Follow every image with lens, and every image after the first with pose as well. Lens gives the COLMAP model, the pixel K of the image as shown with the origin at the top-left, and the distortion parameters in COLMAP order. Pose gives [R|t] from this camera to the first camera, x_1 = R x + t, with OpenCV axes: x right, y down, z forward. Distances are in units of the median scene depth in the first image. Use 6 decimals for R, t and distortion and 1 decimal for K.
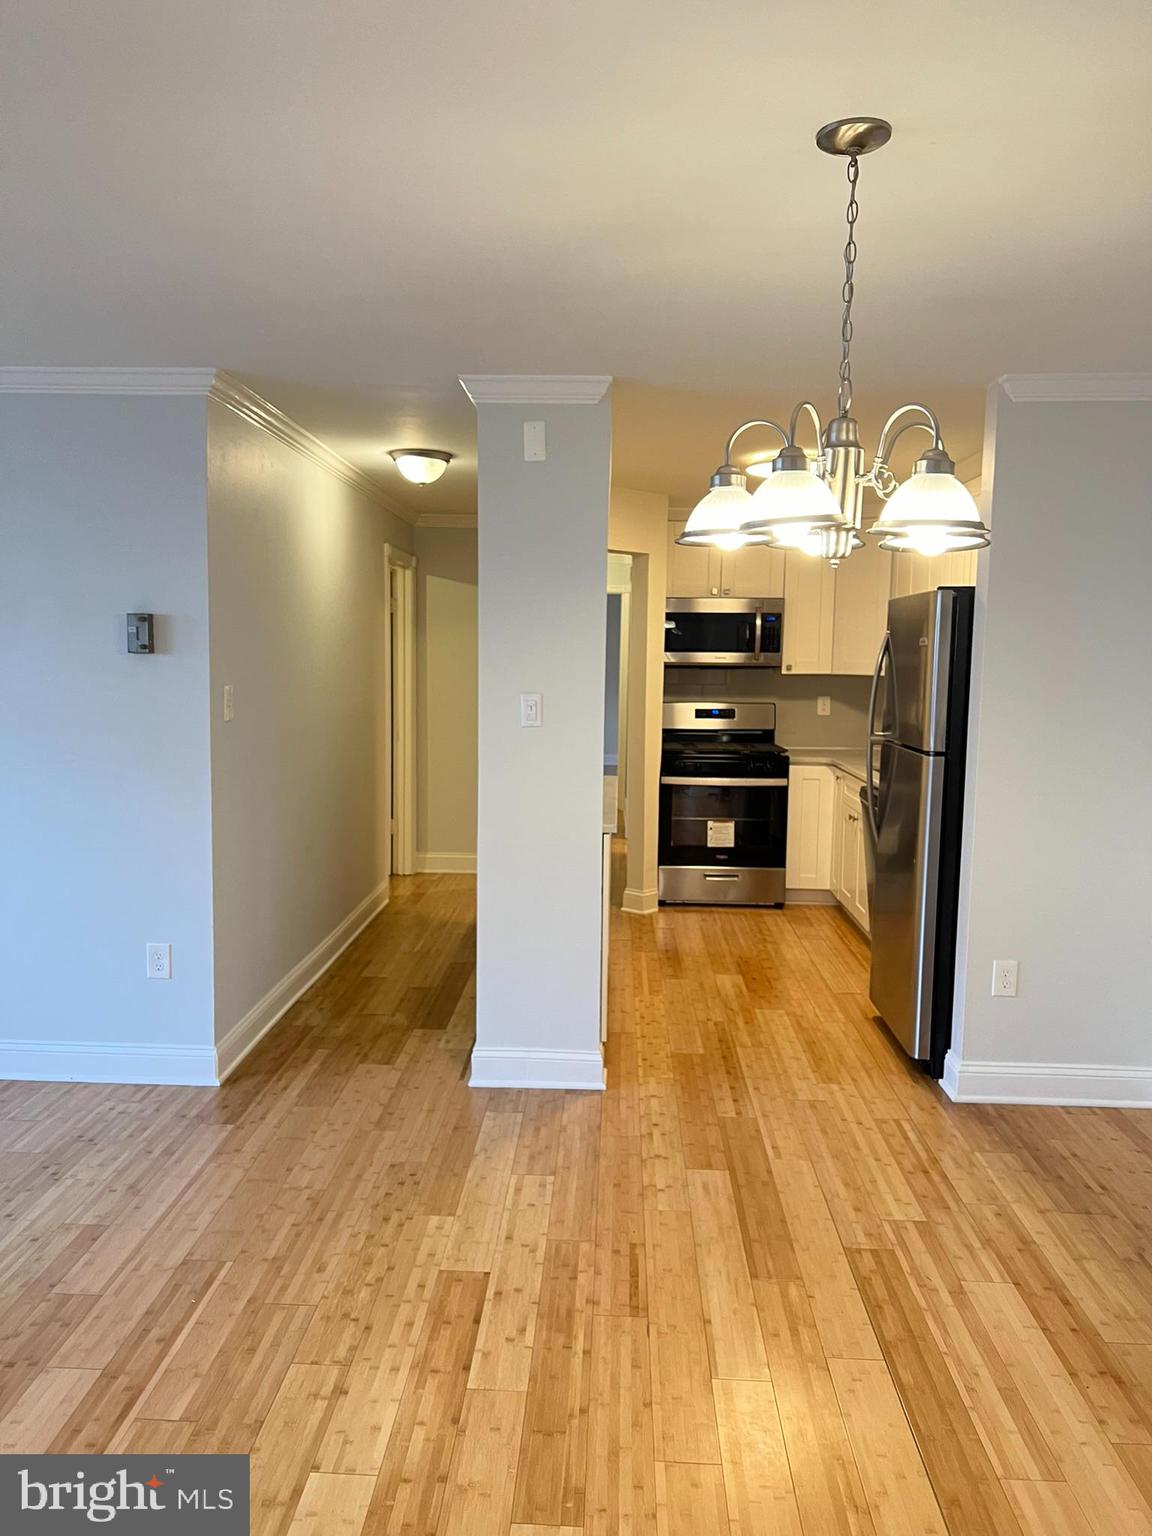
lens RADIAL K [[1154.2, 0, 565.6], [0, 1154.2, 767.3], [0, 0, 1]] dist [0.054522, -0.058276]
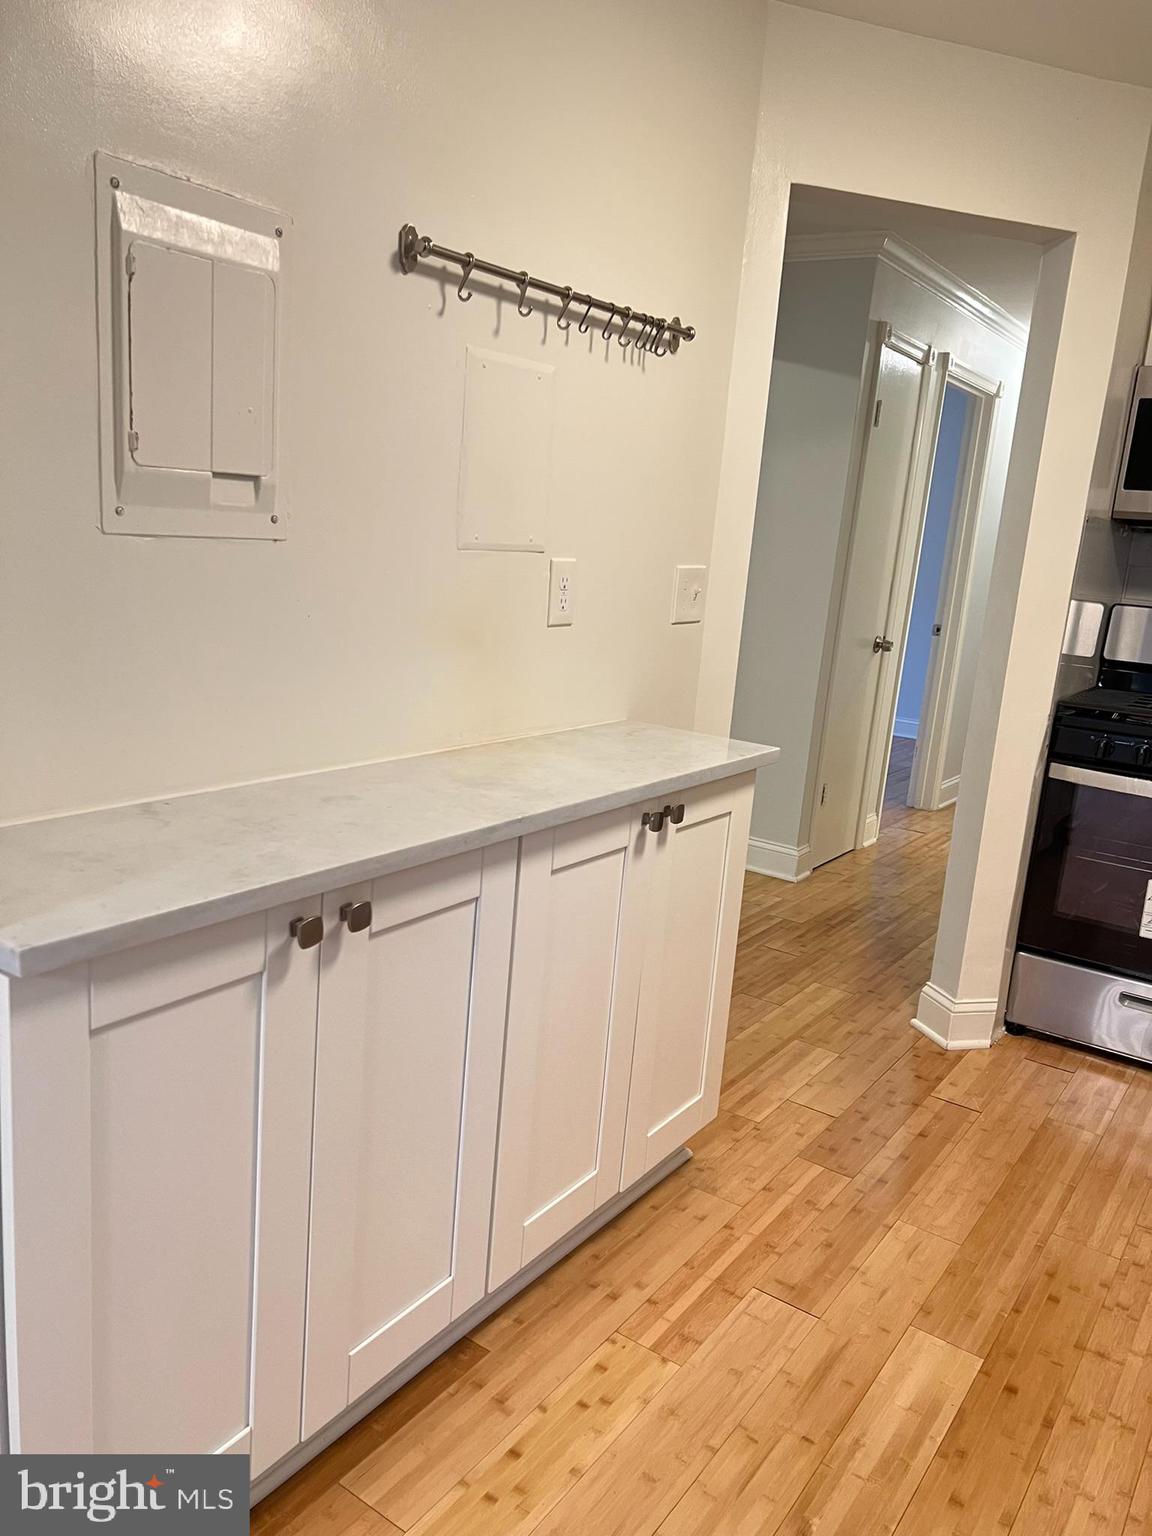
lens RADIAL K [[1160.1, 0, 564.6], [0, 1160.1, 770.0], [0, 0, 1]] dist [0.071386, -0.063551]
pose [[0.843490, 0.162077, -0.512108, 0.303911], [-0.121674, 0.986261, 0.111733, -0.033501], [0.523182, -0.031935, 0.851622, 0.966789]]
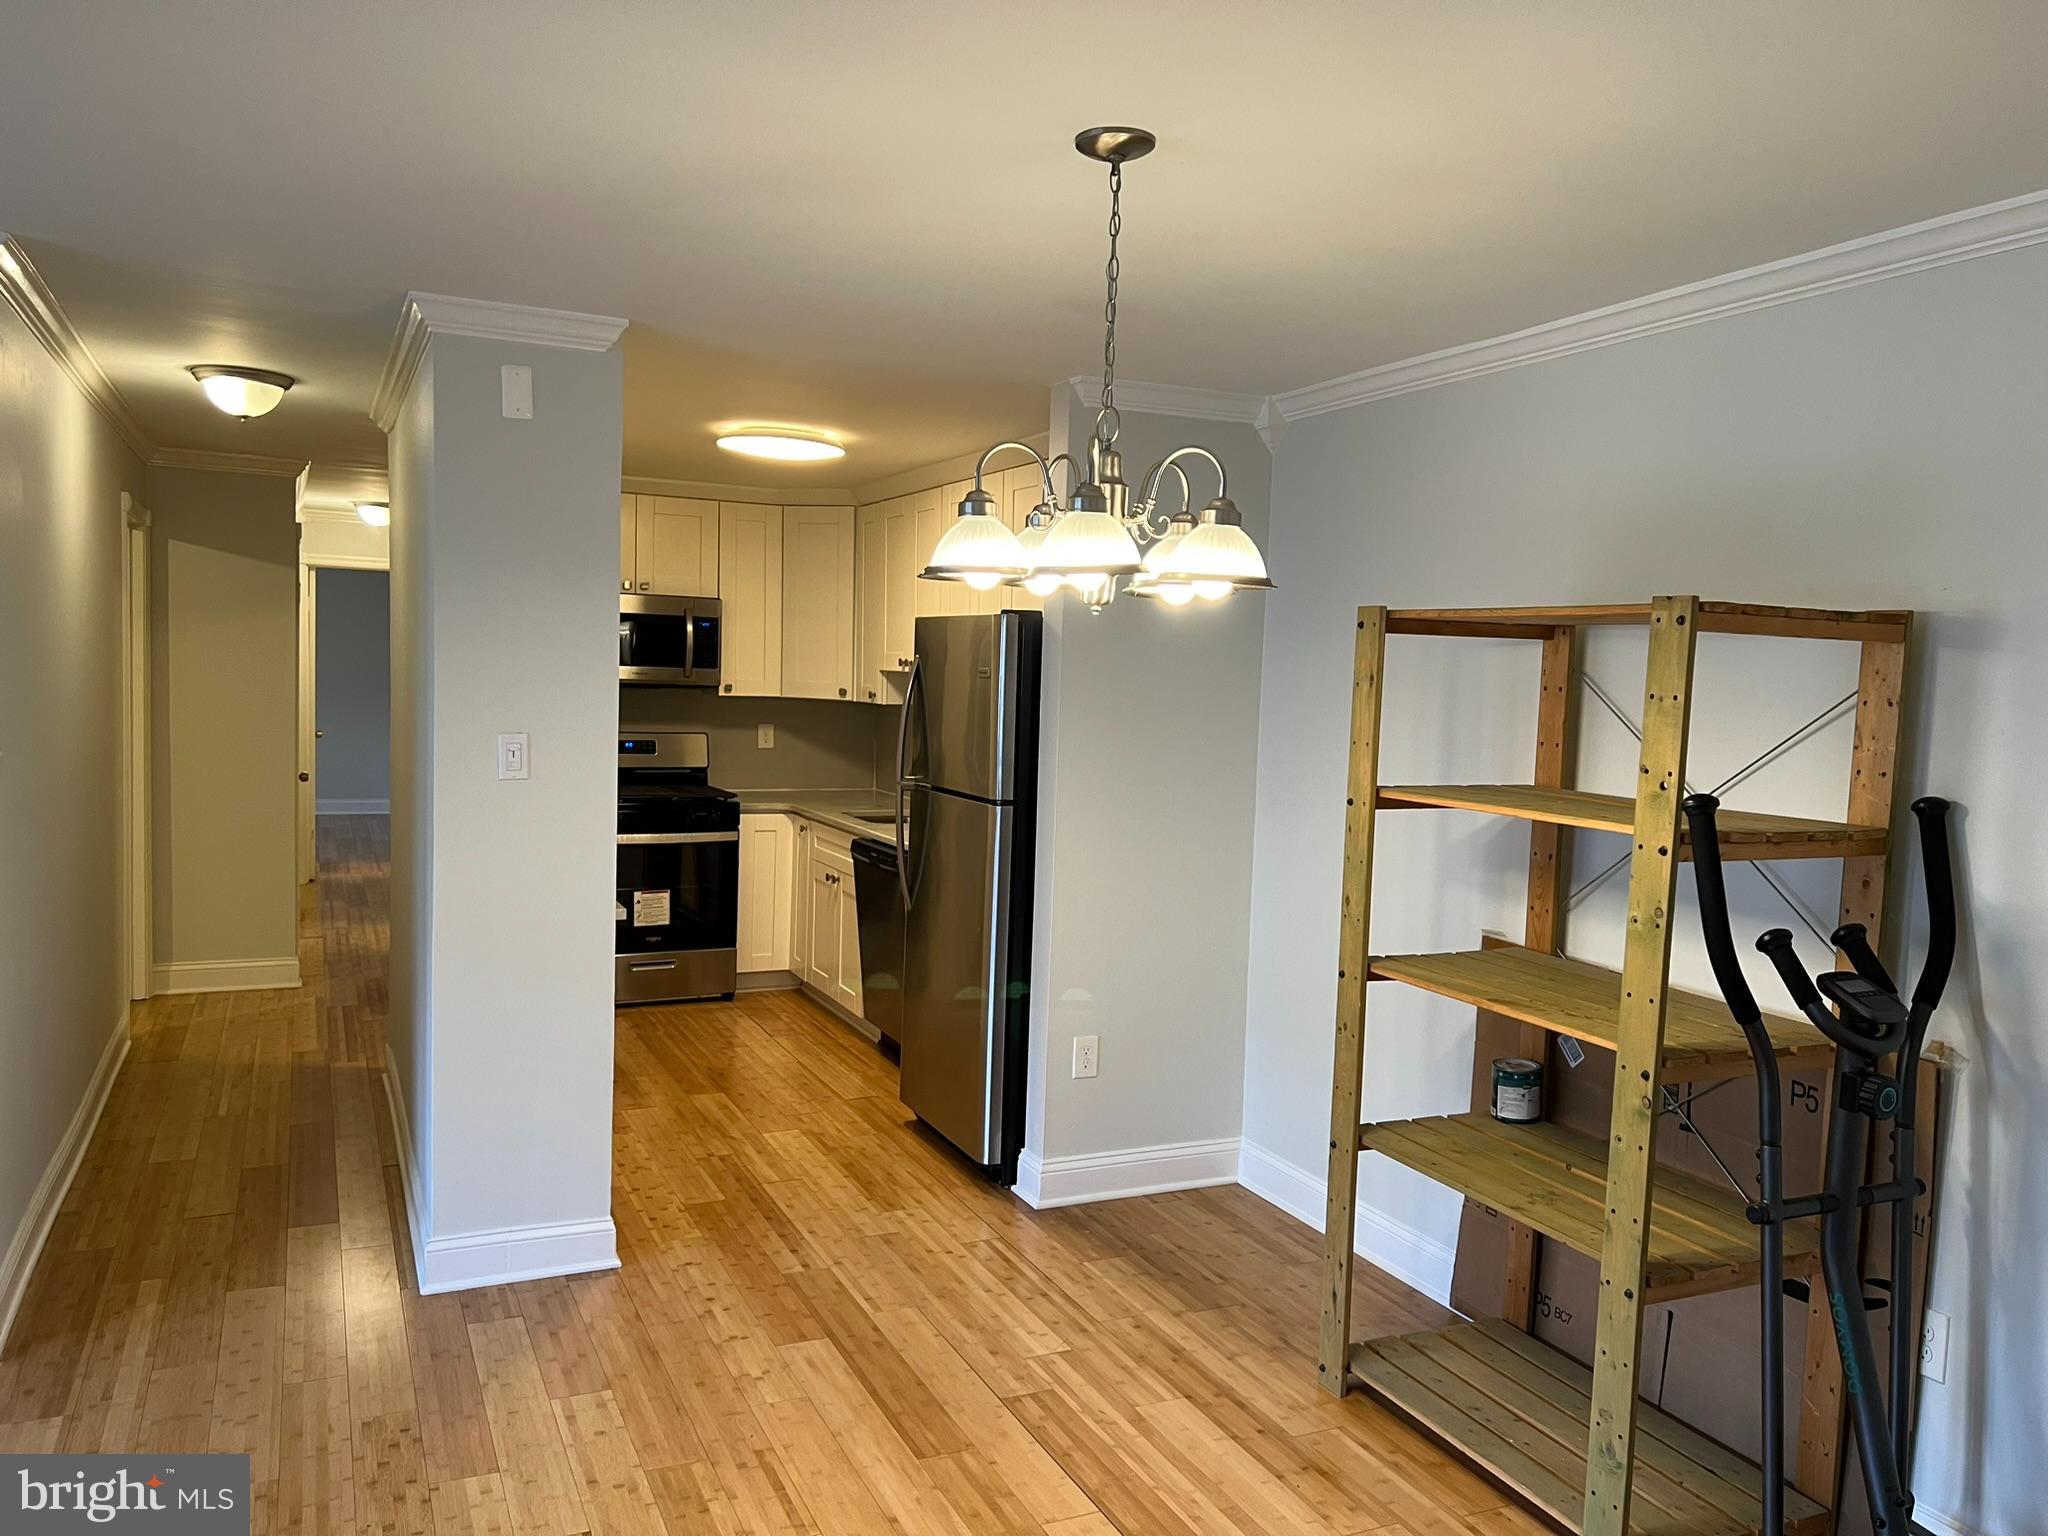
lens RADIAL K [[1538.9, 0, 1017.8], [0, 1538.9, 775.5], [0, 0, 1]] dist [0.054522, -0.058276]
pose [[0.888202, -0.020032, 0.459016, -0.218852], [0.027581, 0.999572, -0.009747, -0.023684], [-0.458624, 0.021318, 0.888375, -0.011254]]
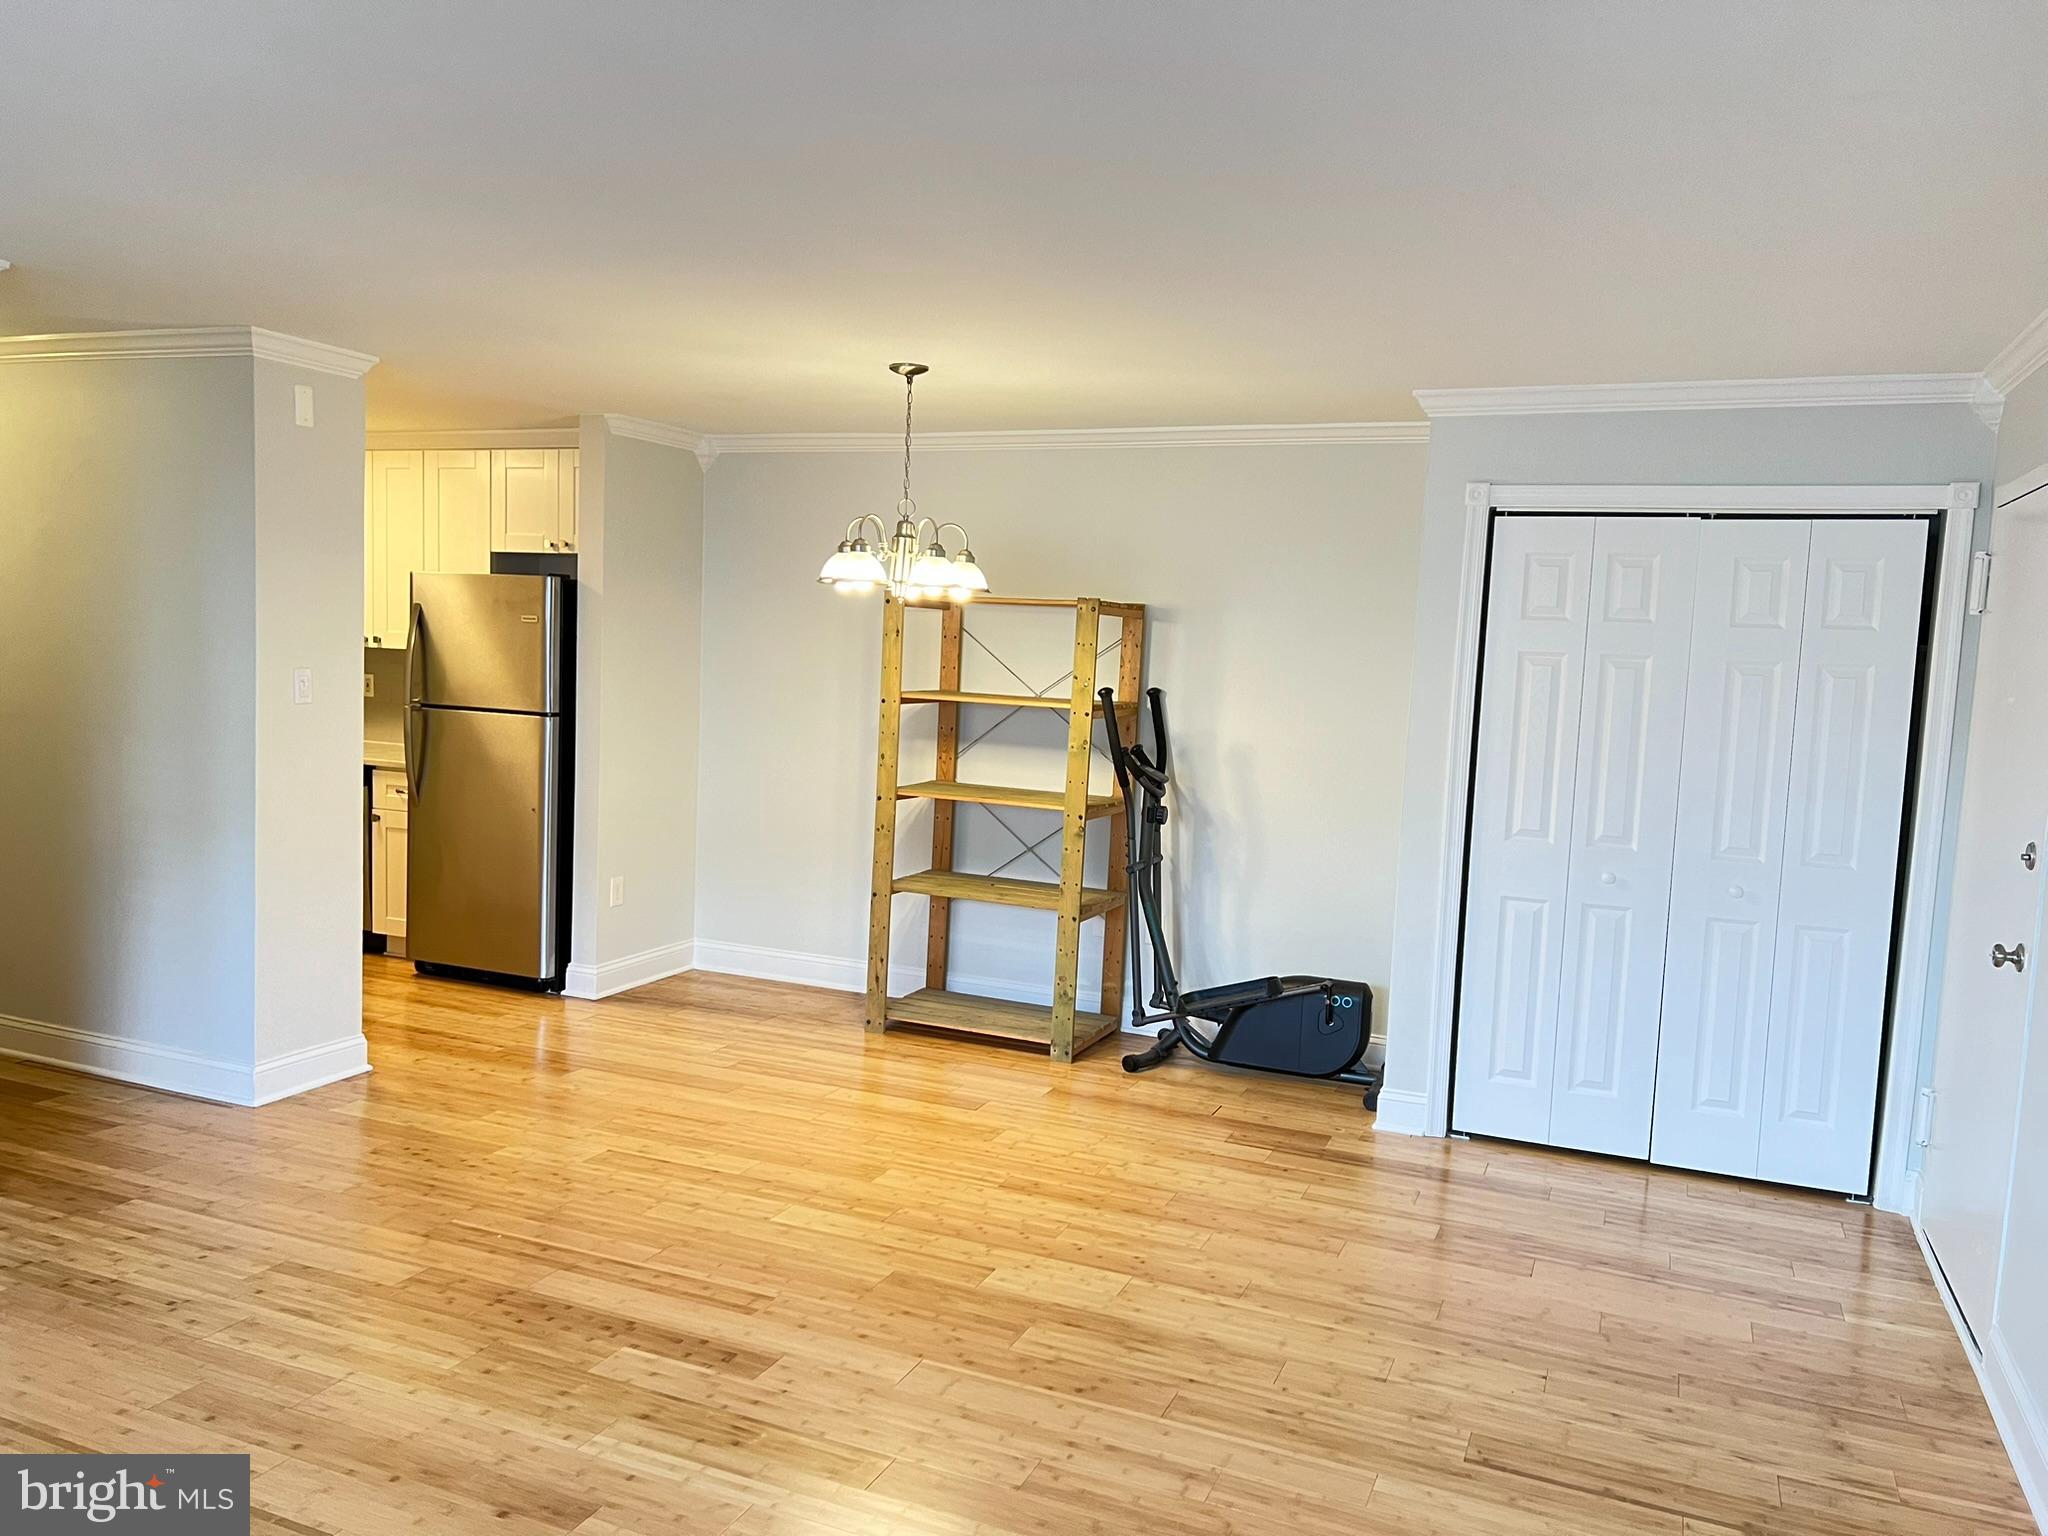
lens RADIAL K [[1549.2, 0, 1024.0], [0, 1549.2, 768.0], [0, 0, 1]] dist [0.060270, -0.107011]
pose [[0.337796, -0.079028, 0.937896, -1.158568], [0.055075, 0.996421, 0.064124, -0.038036], [-0.939607, 0.029994, 0.340939, 0.016428]]
